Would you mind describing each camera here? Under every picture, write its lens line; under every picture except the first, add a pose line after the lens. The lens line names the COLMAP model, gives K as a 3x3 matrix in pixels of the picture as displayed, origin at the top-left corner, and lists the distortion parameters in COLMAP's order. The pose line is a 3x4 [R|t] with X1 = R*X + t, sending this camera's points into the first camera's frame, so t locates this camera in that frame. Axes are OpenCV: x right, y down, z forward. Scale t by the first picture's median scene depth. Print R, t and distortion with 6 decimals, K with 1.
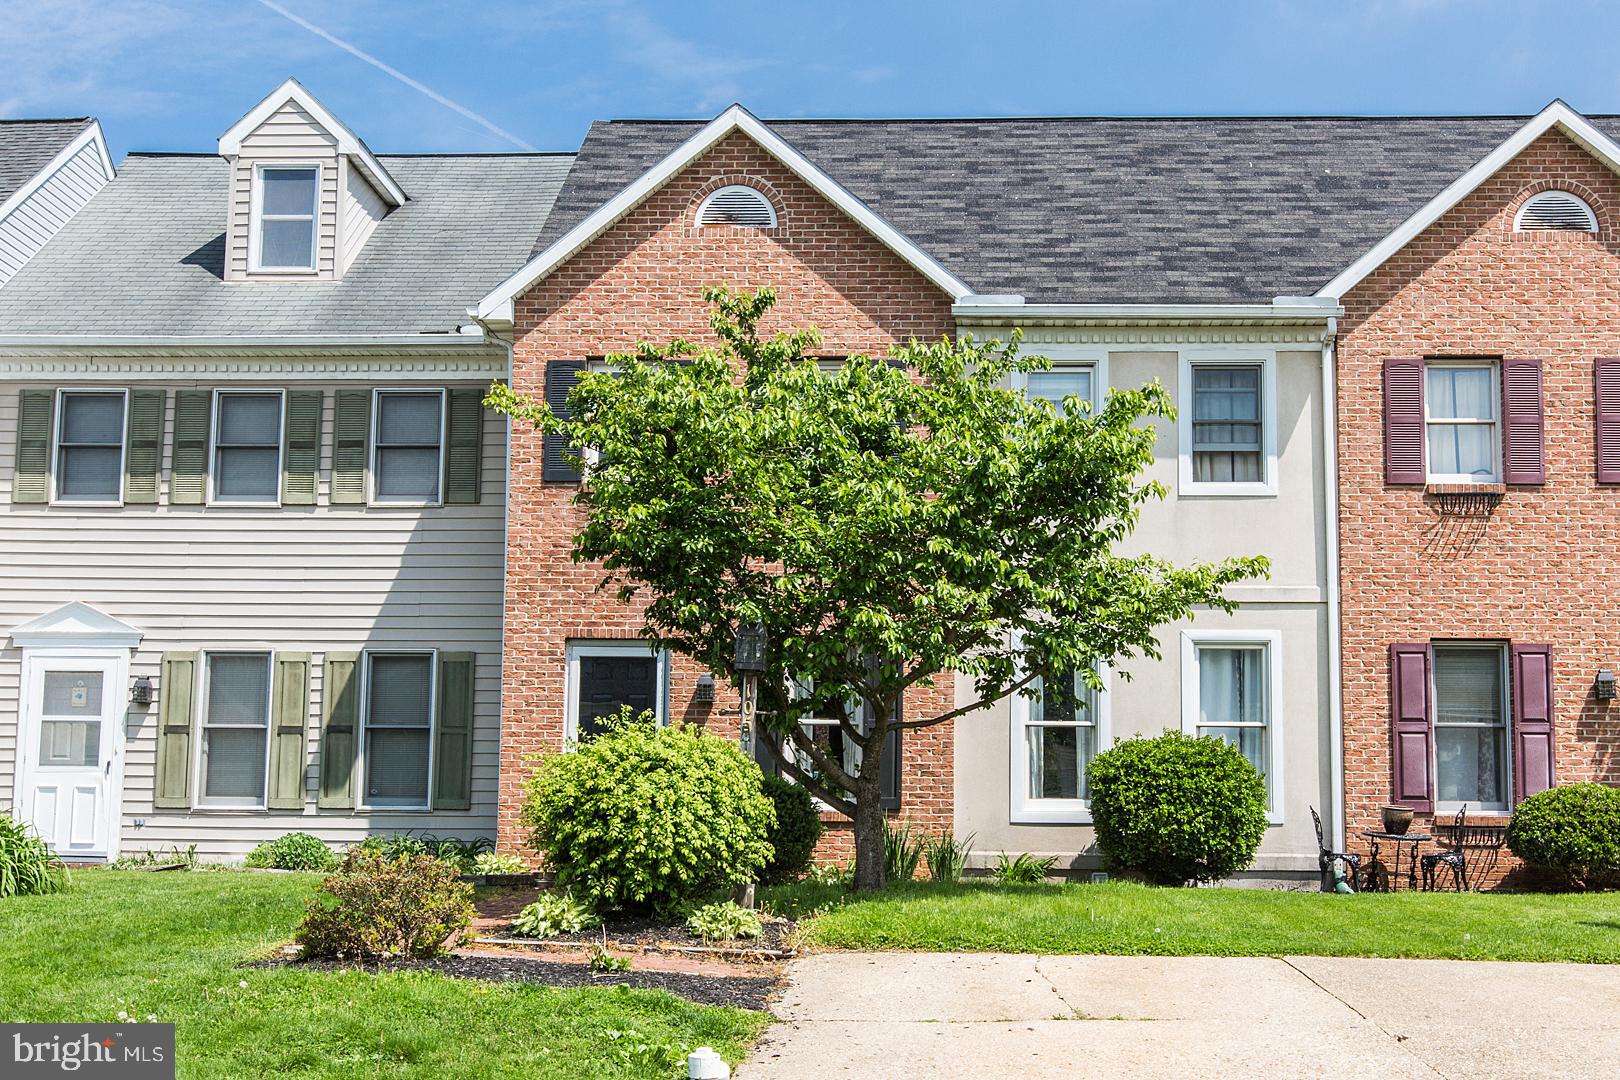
lens RADIAL K [[1960.4, 0, 896.5], [0, 1960.4, 633.9], [0, 0, 1]] dist [-0.007933, 0.018055]
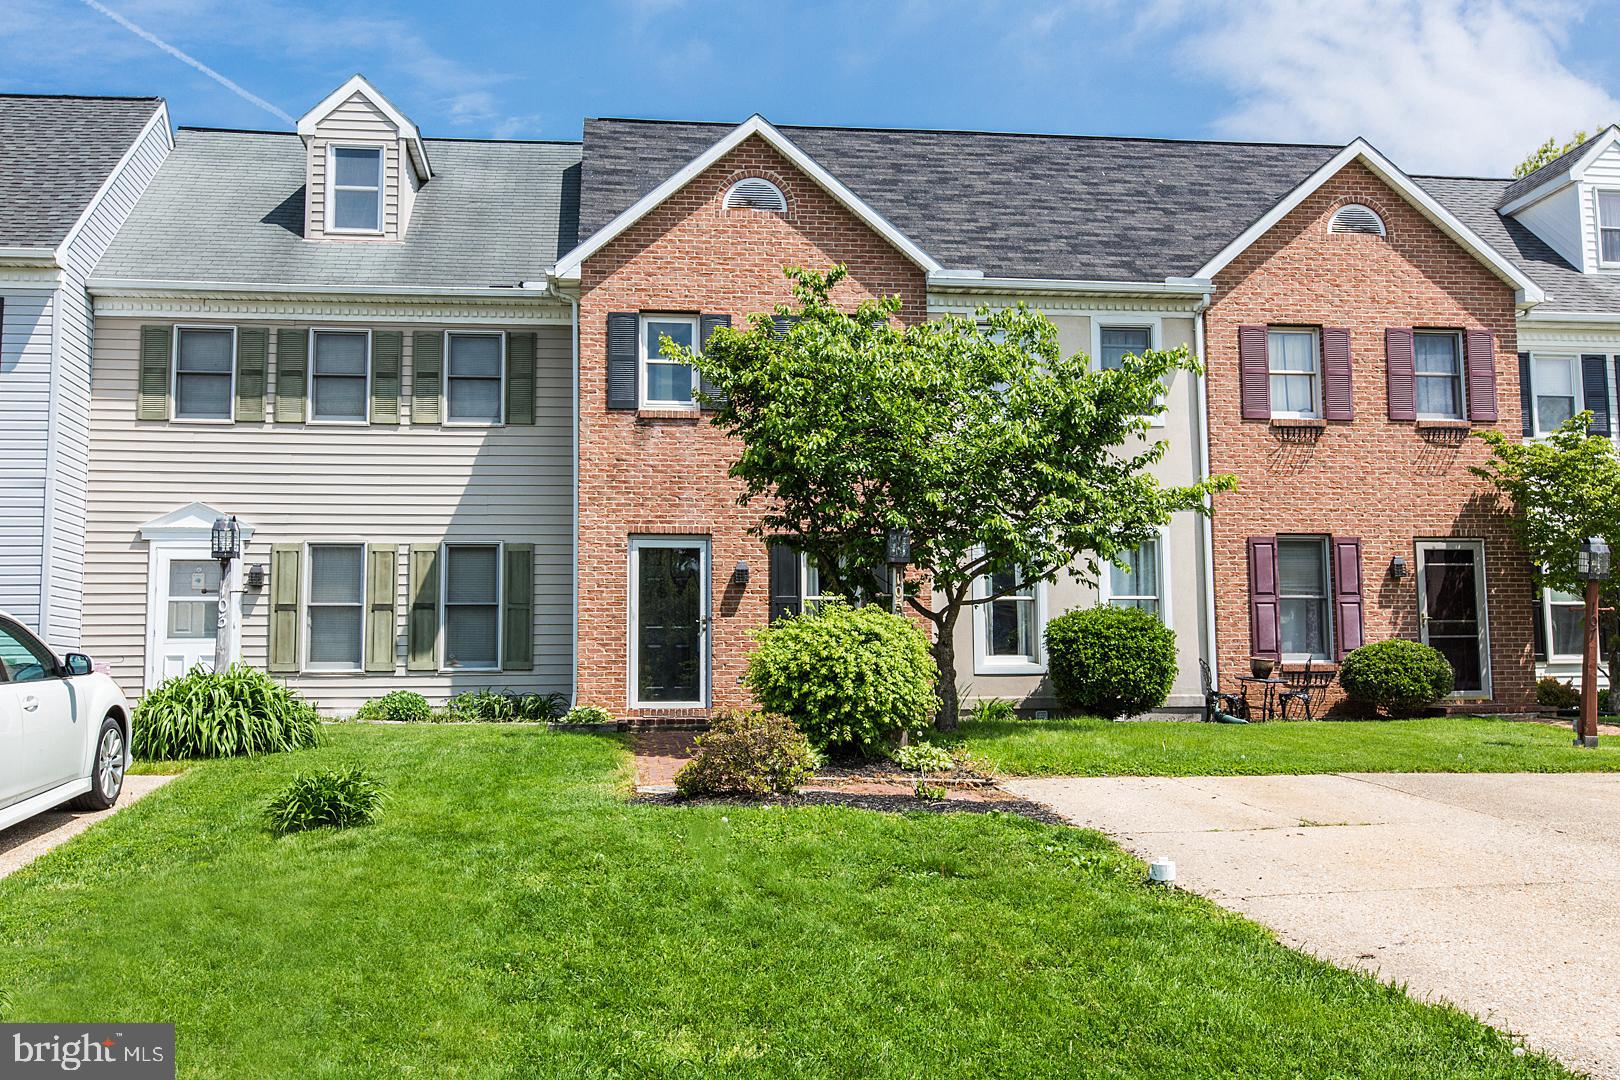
lens RADIAL K [[1538.7, 0, 810.1], [0, 1538.7, 532.2], [0, 0, 1]] dist [-0.009040, 0.012515]
pose [[0.986970, -0.000329, 0.160904, -0.208600], [-0.001284, 0.999950, 0.009925, -0.008242], [-0.160899, -0.010002, 0.986920, 0.004144]]
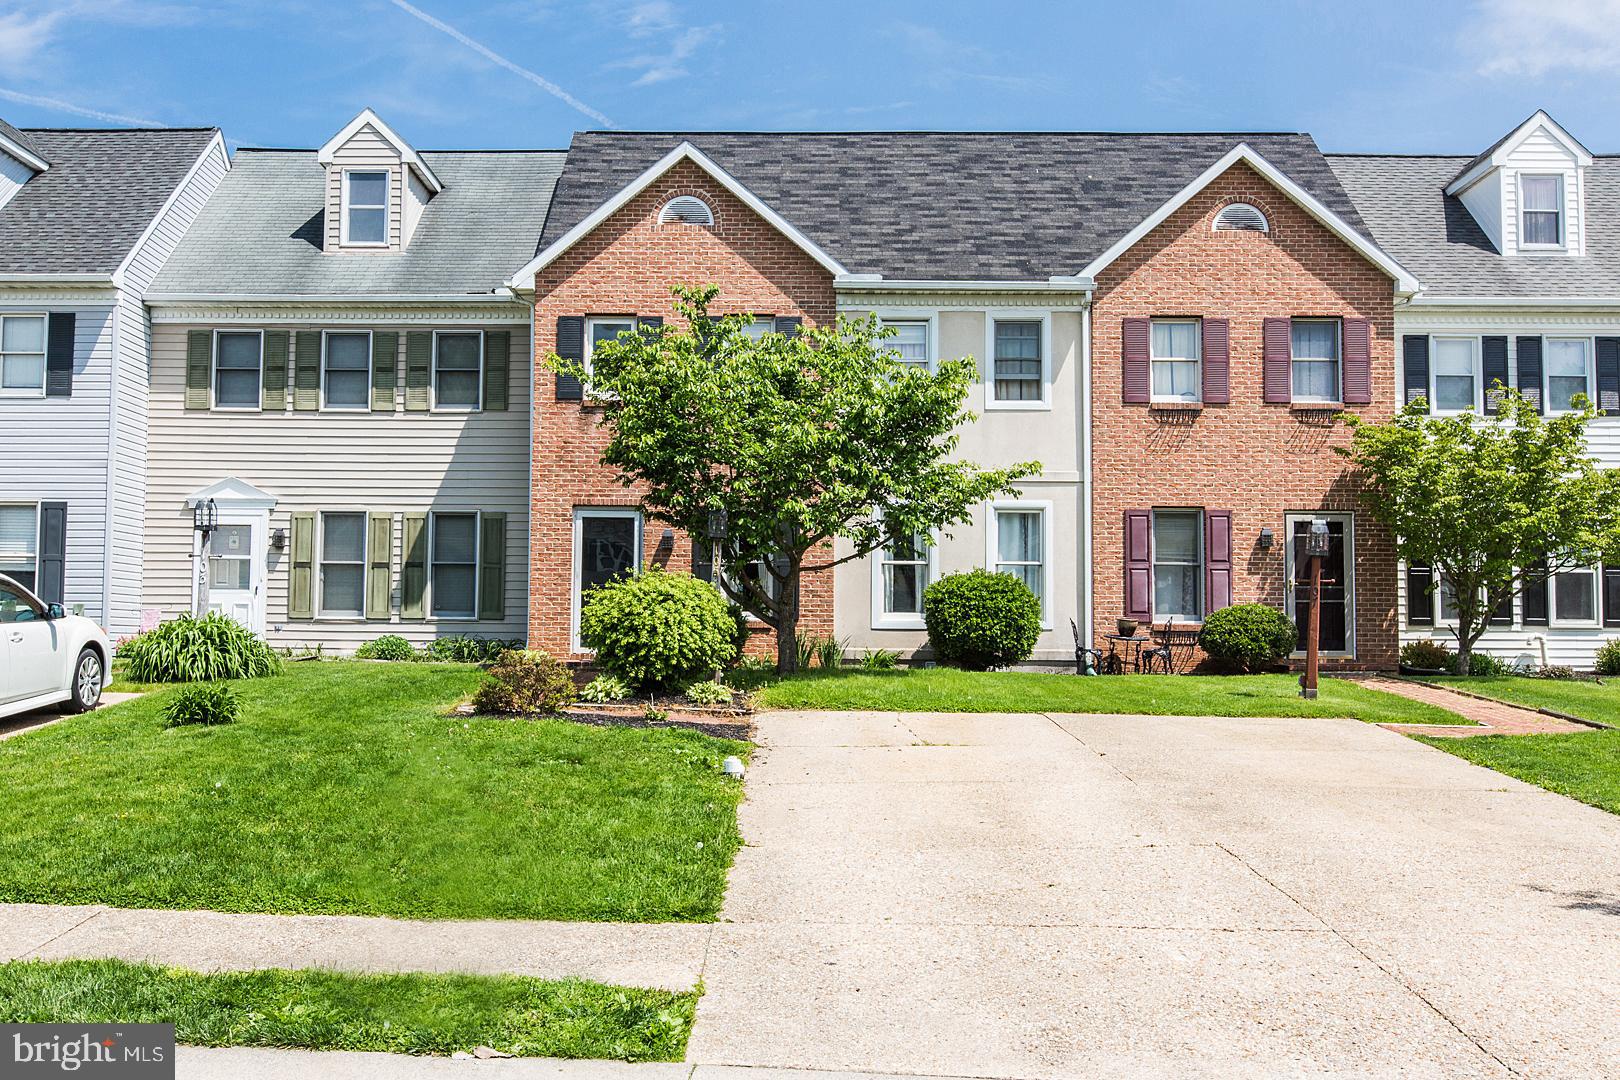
lens RADIAL K [[1642.0, 0, 777.2], [0, 1642.0, 539.1], [0, 0, 1]] dist [-0.006896, 0.001914]
pose [[0.999866, 0.000788, 0.016365, -0.033572], [-0.001590, 0.998794, 0.049063, -0.032677], [-0.016307, -0.049082, 0.998662, -0.243287]]
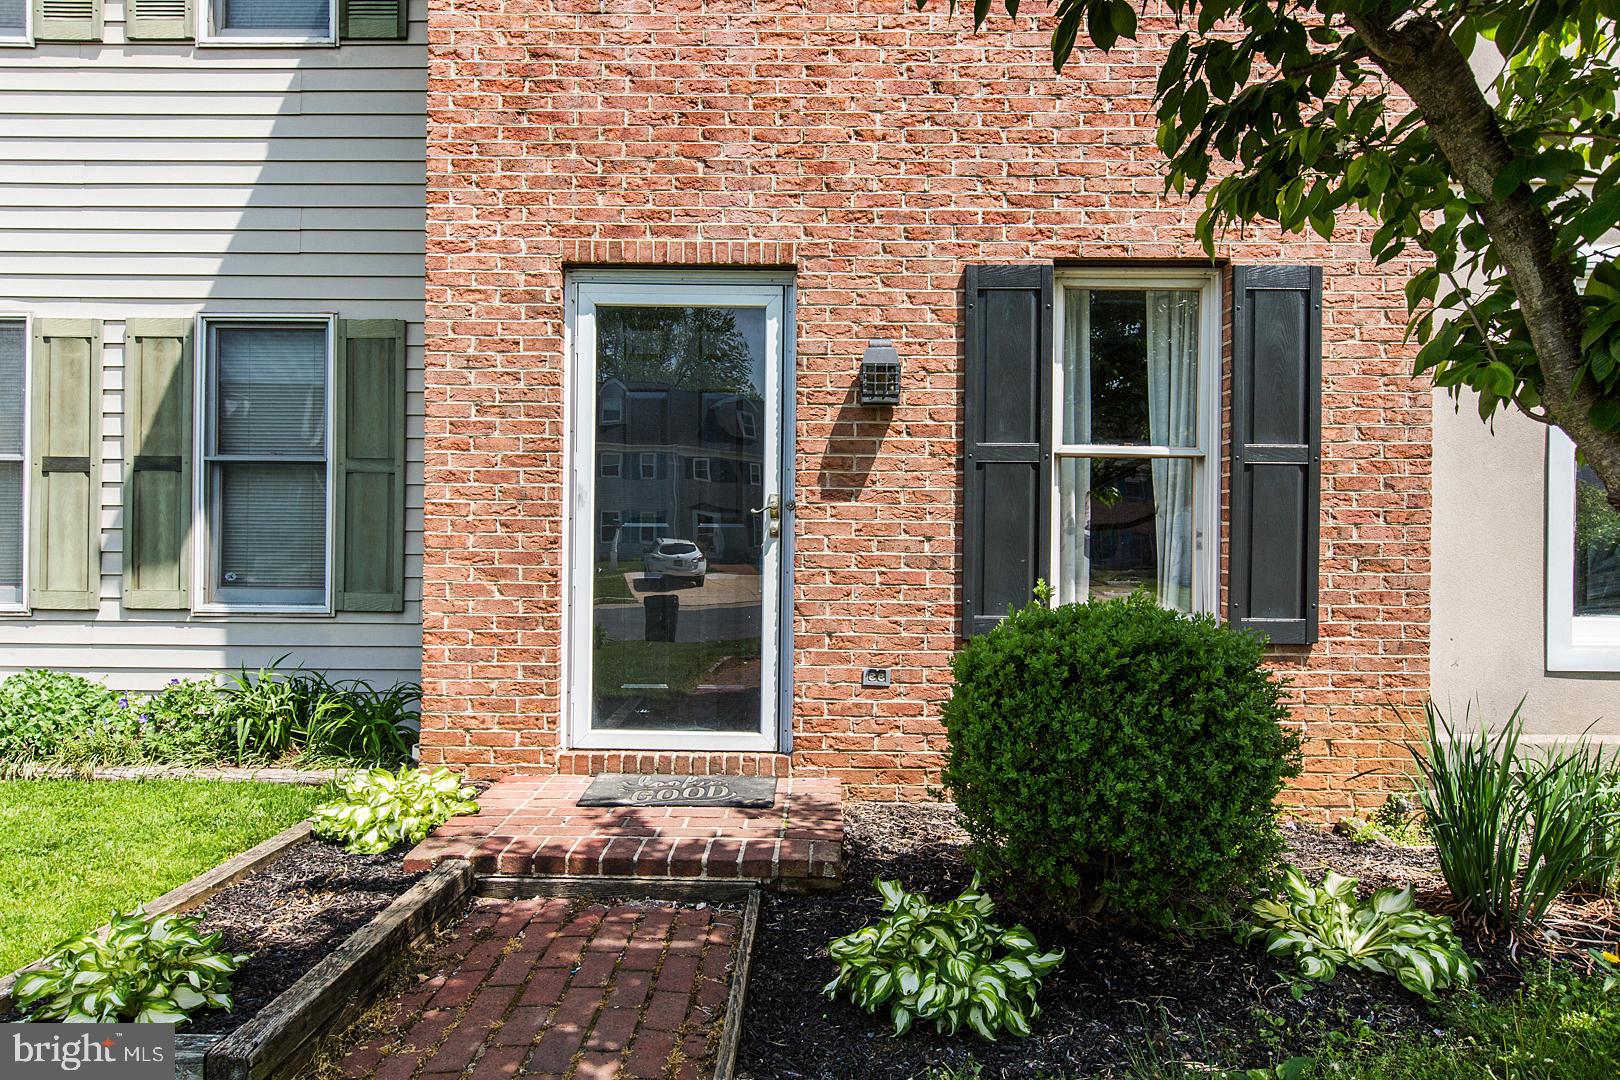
lens RADIAL K [[1036.4, 0, 809.8], [0, 1036.4, 532.2], [0, 0, 1]] dist [0.004939, -0.002235]
pose [[0.999853, 0.000542, 0.017142, -0.113989], [-0.002581, 0.992877, 0.119118, 0.034430], [-0.016956, -0.119144, 0.992732, 0.741332]]
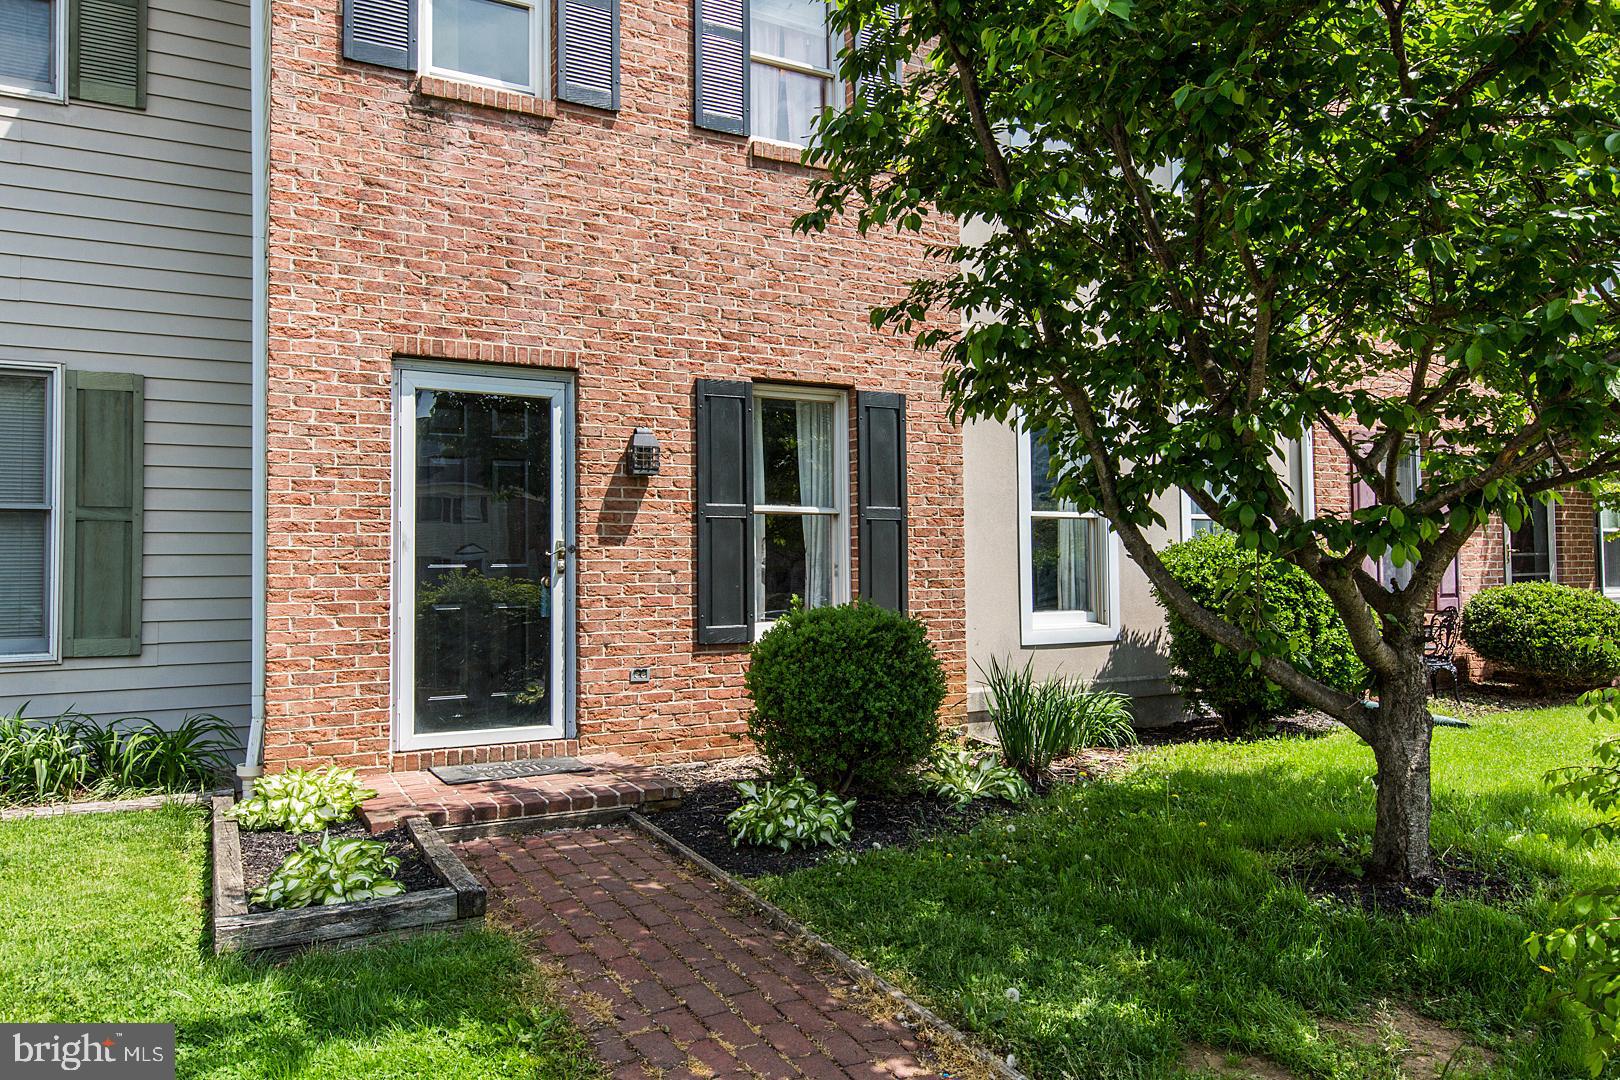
lens RADIAL K [[1117.9, 0, 804.4], [0, 1117.9, 532.7], [0, 0, 1]] dist [0.001614, -0.000224]
pose [[0.862384, -0.000112, 0.506254, -0.224147], [-0.040820, 0.996729, 0.069755, 0.025378], [-0.504606, -0.080820, 0.859559, 0.653734]]
